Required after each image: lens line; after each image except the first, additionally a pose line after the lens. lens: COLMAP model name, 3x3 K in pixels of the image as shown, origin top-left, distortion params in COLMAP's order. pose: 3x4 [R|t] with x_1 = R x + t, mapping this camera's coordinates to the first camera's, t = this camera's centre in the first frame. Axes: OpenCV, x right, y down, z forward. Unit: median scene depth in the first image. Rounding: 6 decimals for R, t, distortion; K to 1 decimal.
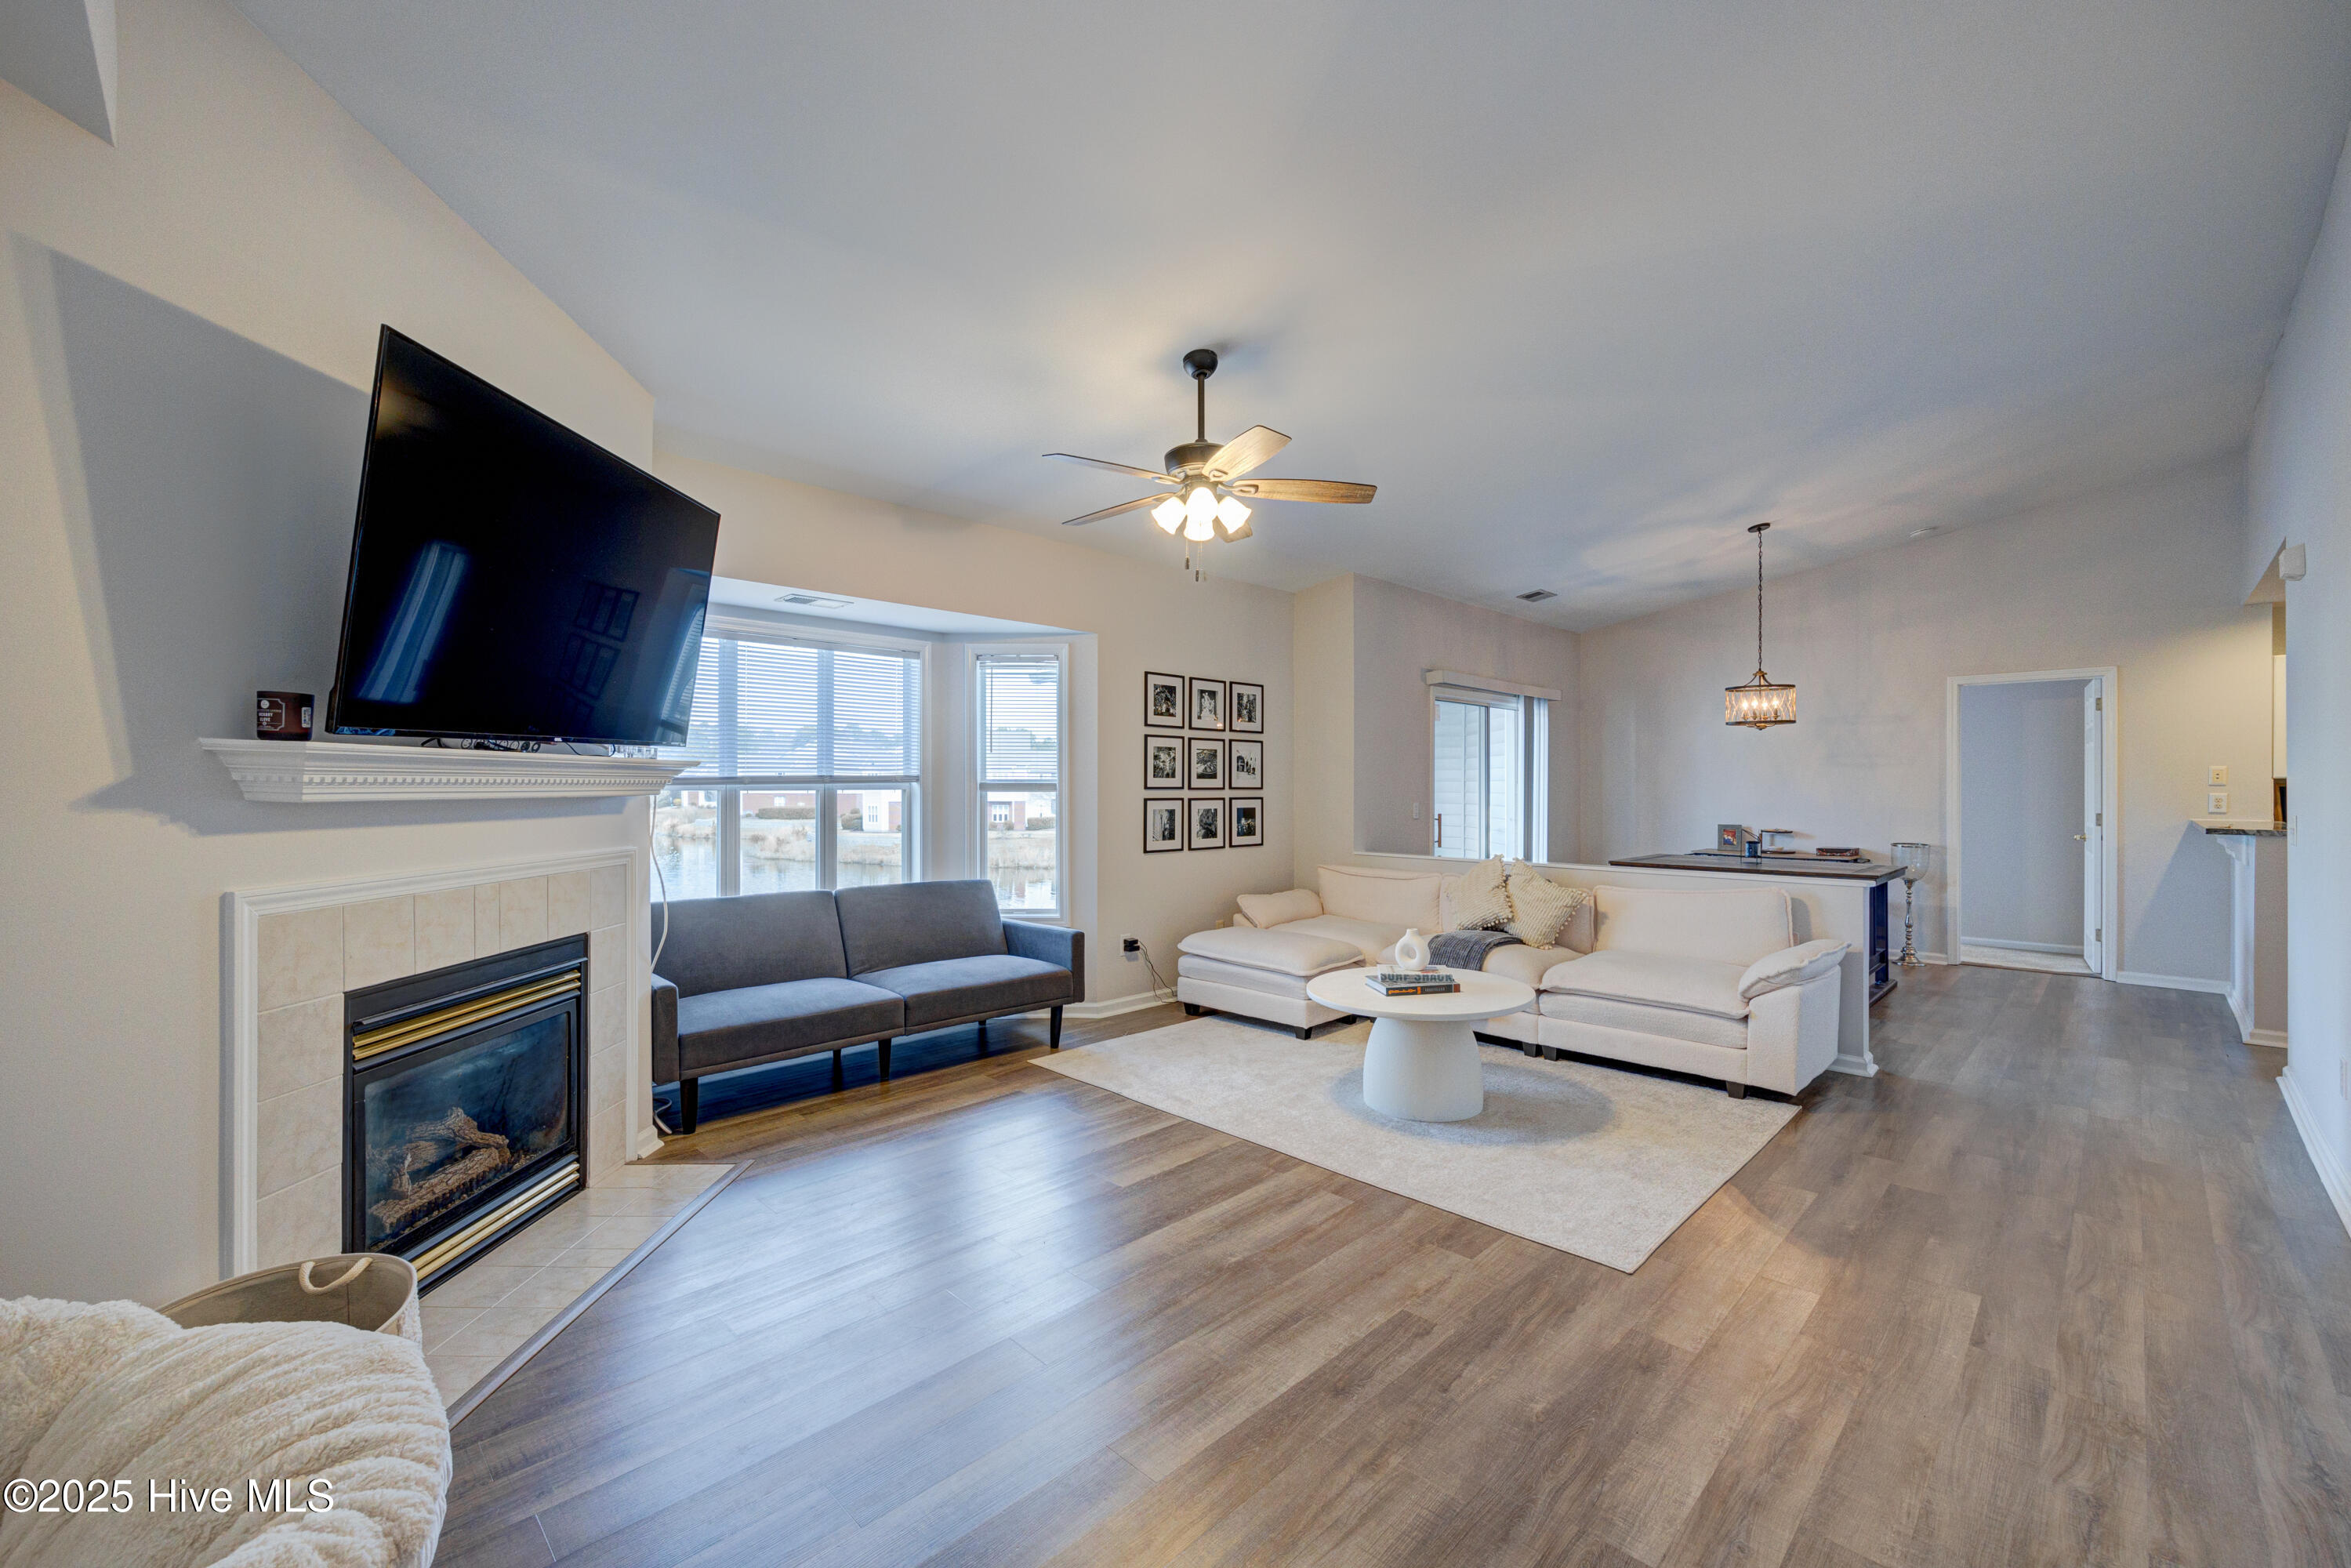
lens RADIAL K [[962.1, 0, 1176.2], [0, 962.1, 788.2], [0, 0, 1]] dist [-0.001775, 0.000472]
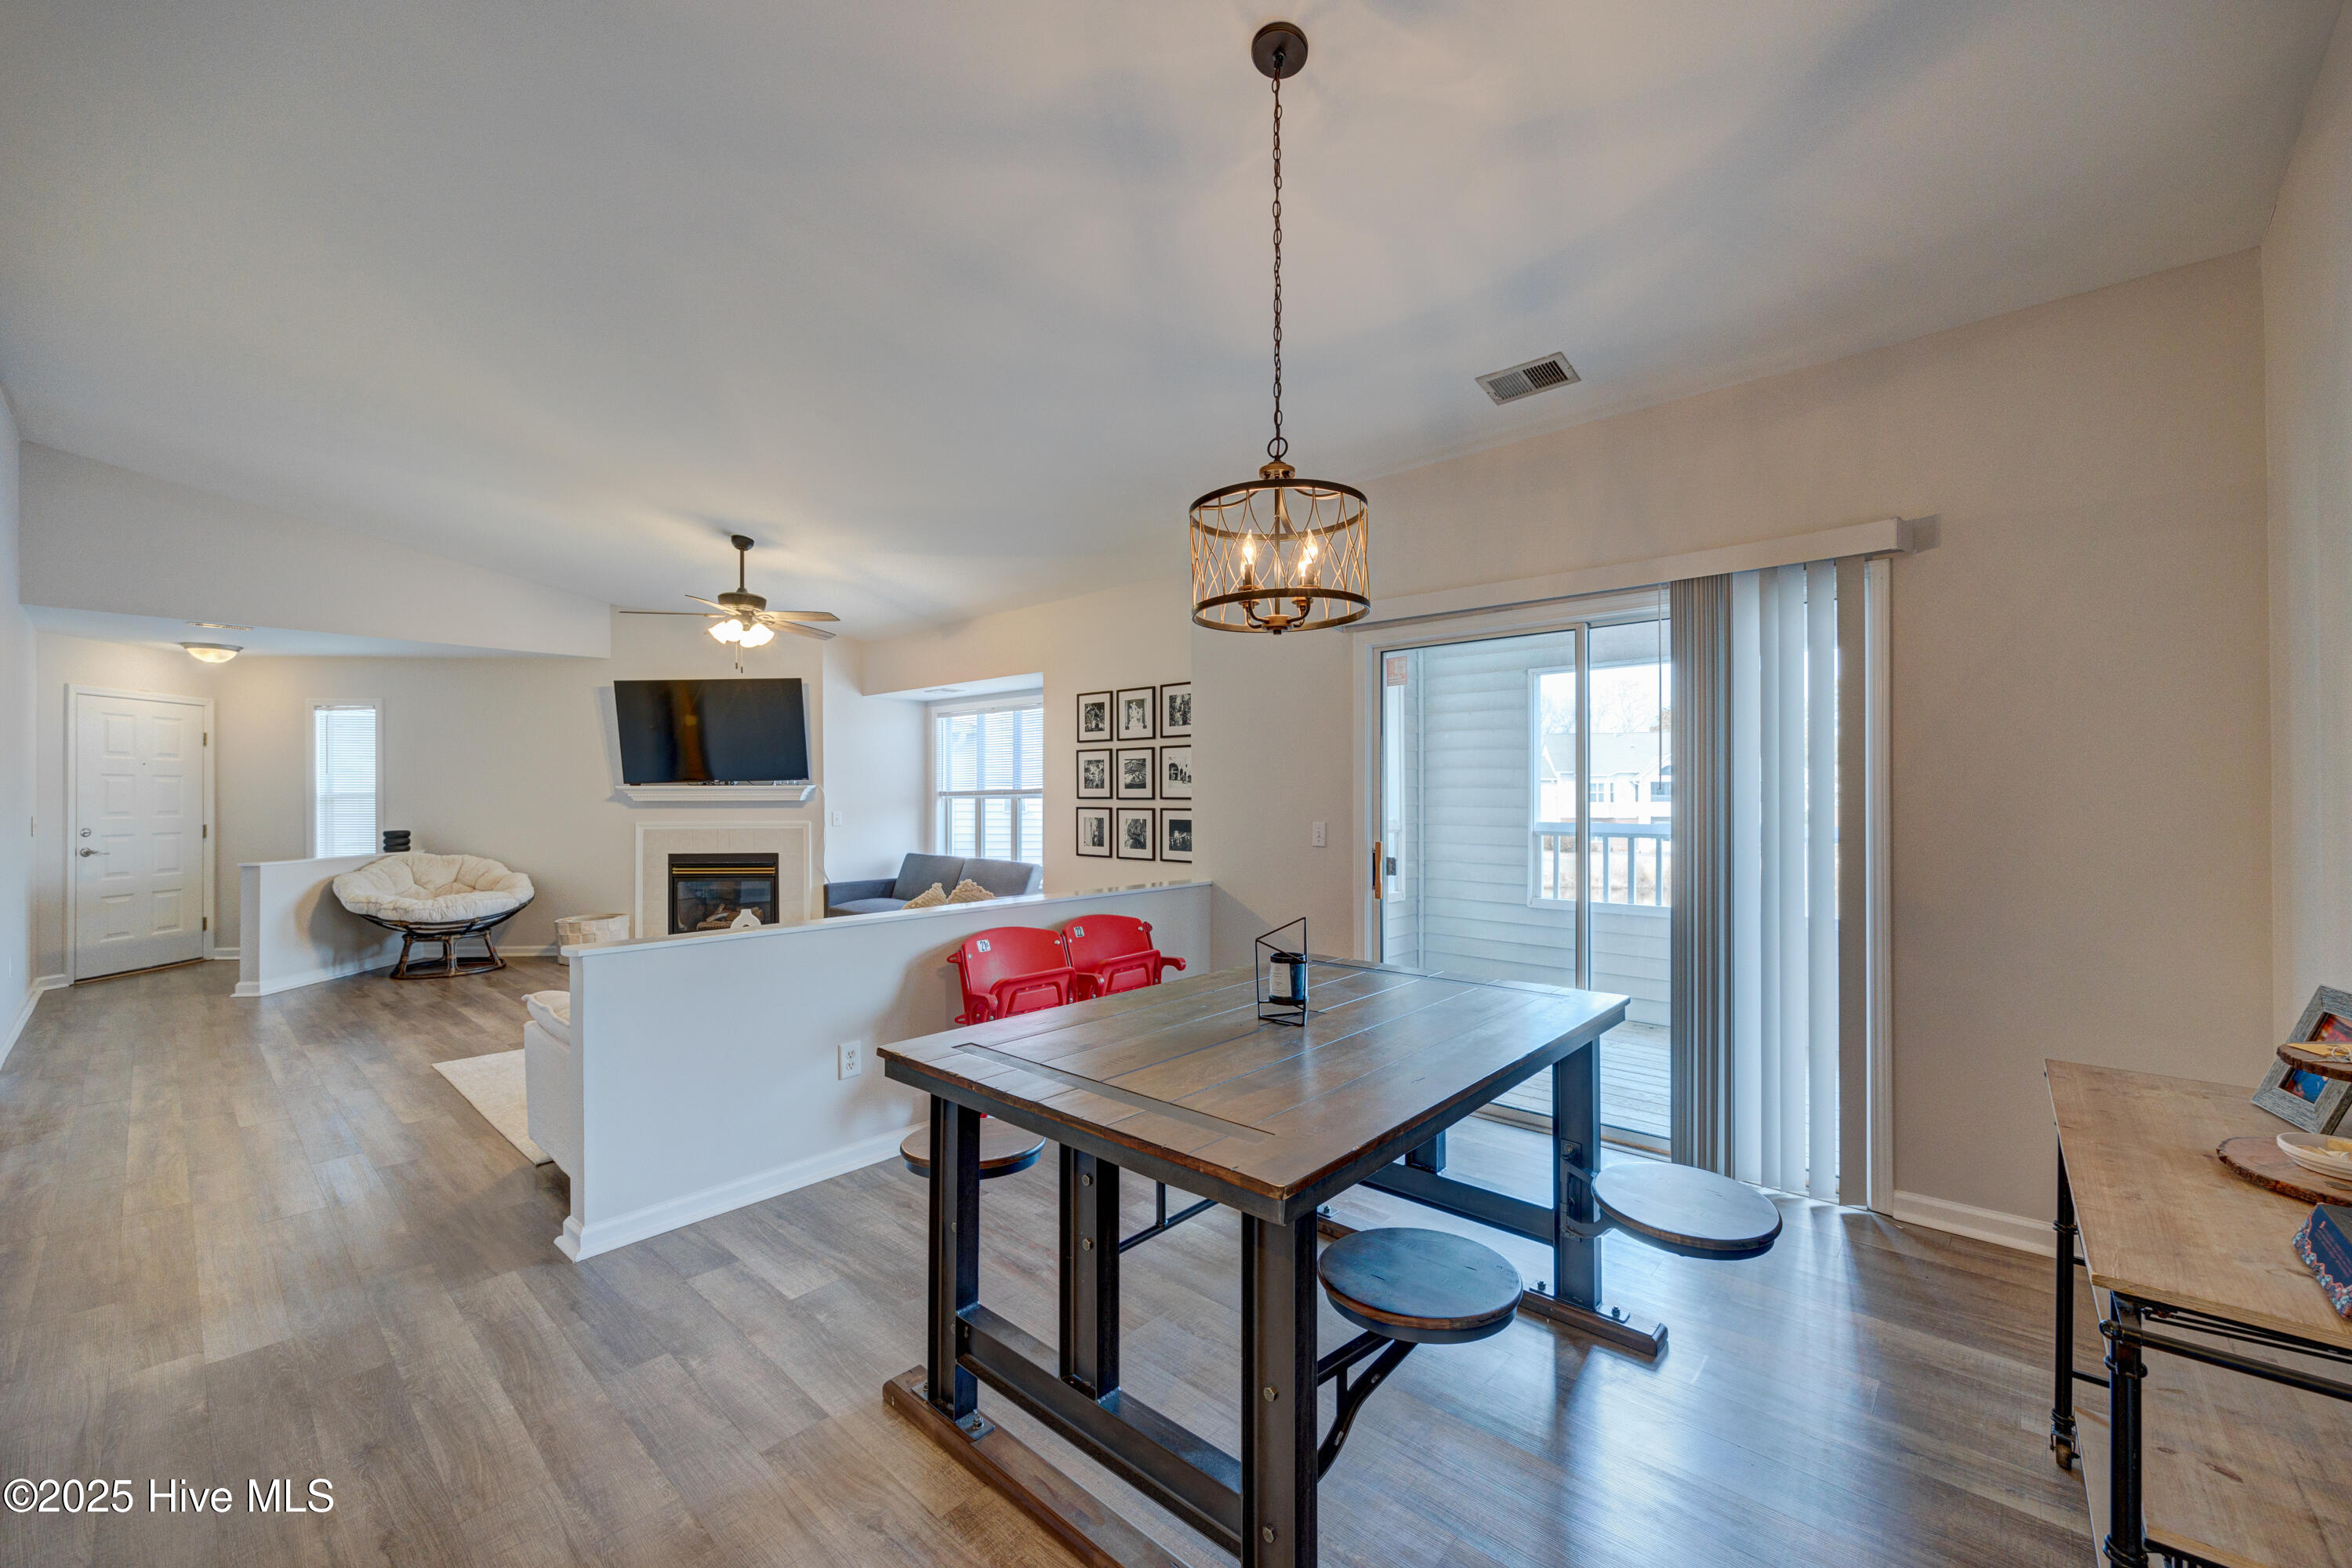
lens RADIAL K [[913.3, 0, 1173.3], [0, 913.3, 793.1], [0, 0, 1]] dist [0.000086, 0.000079]
pose [[0.054378, -0.002793, -0.998517, 1.041042], [-0.000087, 0.999996, -0.002802, -0.002782], [0.998520, 0.000239, 0.054377, 1.054377]]
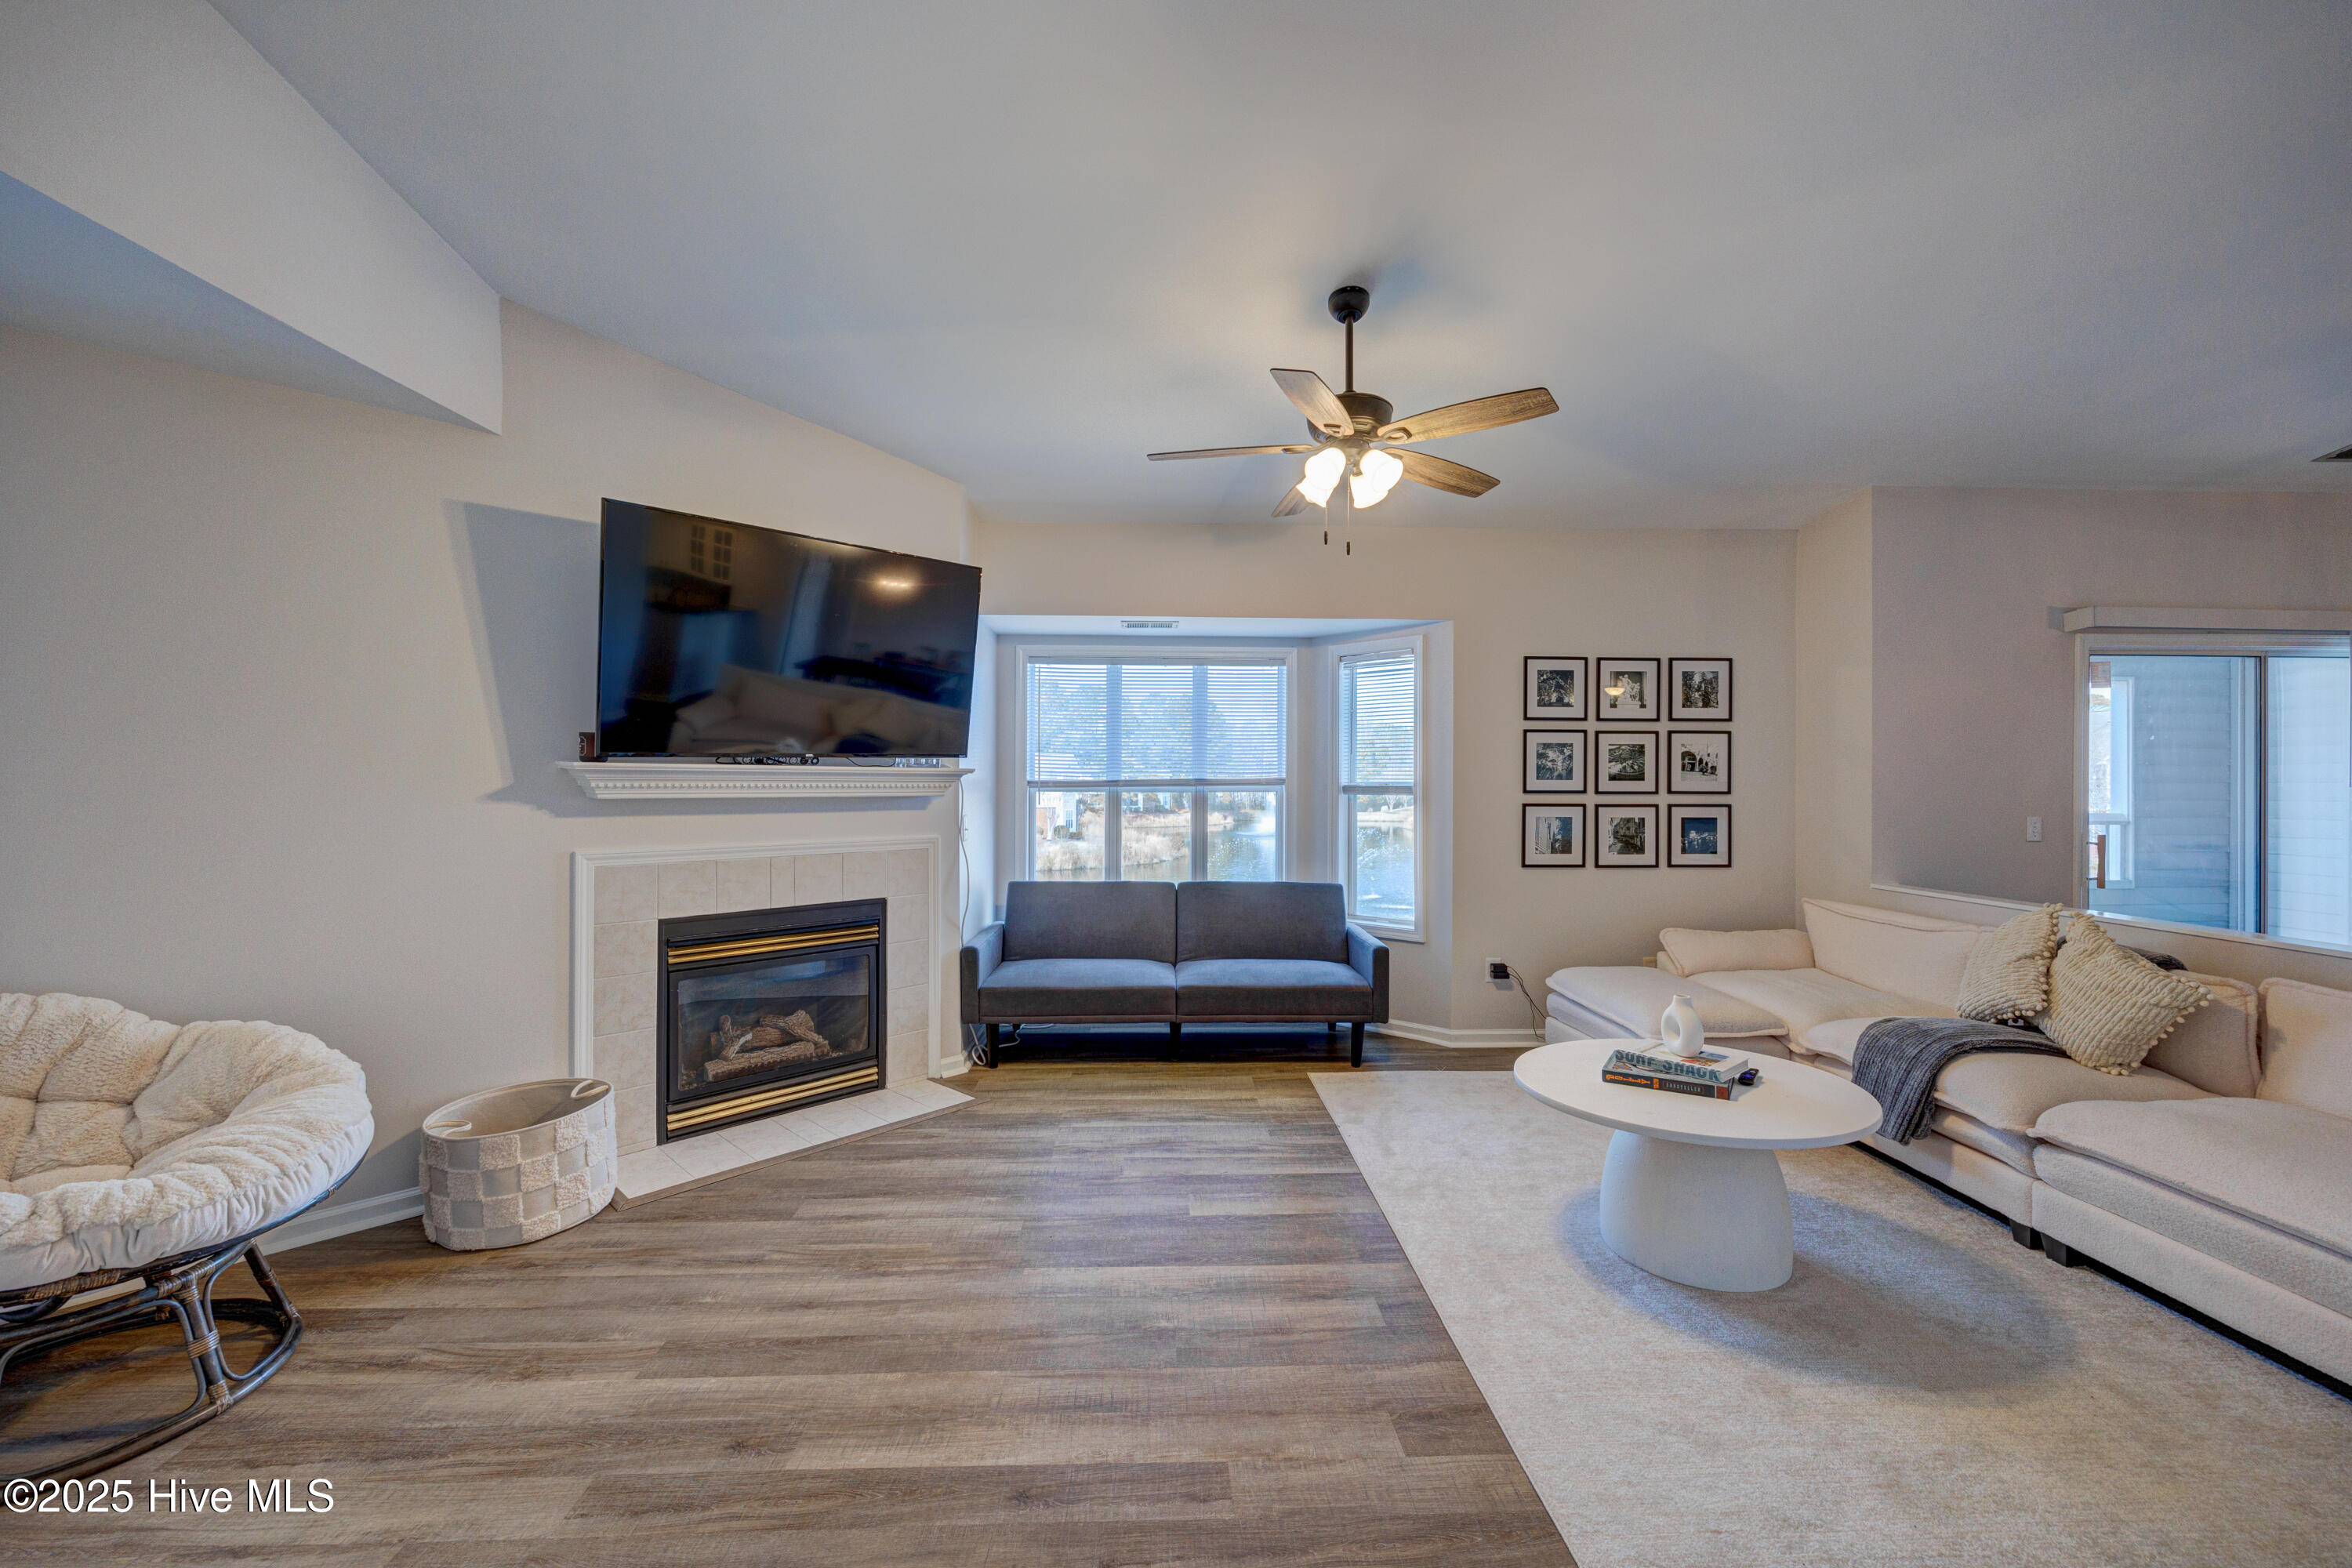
lens RADIAL K [[931.6, 0, 1184.7], [0, 931.6, 787.5], [0, 0, 1]] dist [0.000017, -0.000202]
pose [[0.731322, 0.003095, -0.682026, 0.315209], [-0.003619, 0.999993, 0.000657, -0.003421], [0.682023, 0.001988, 0.731328, 0.182379]]
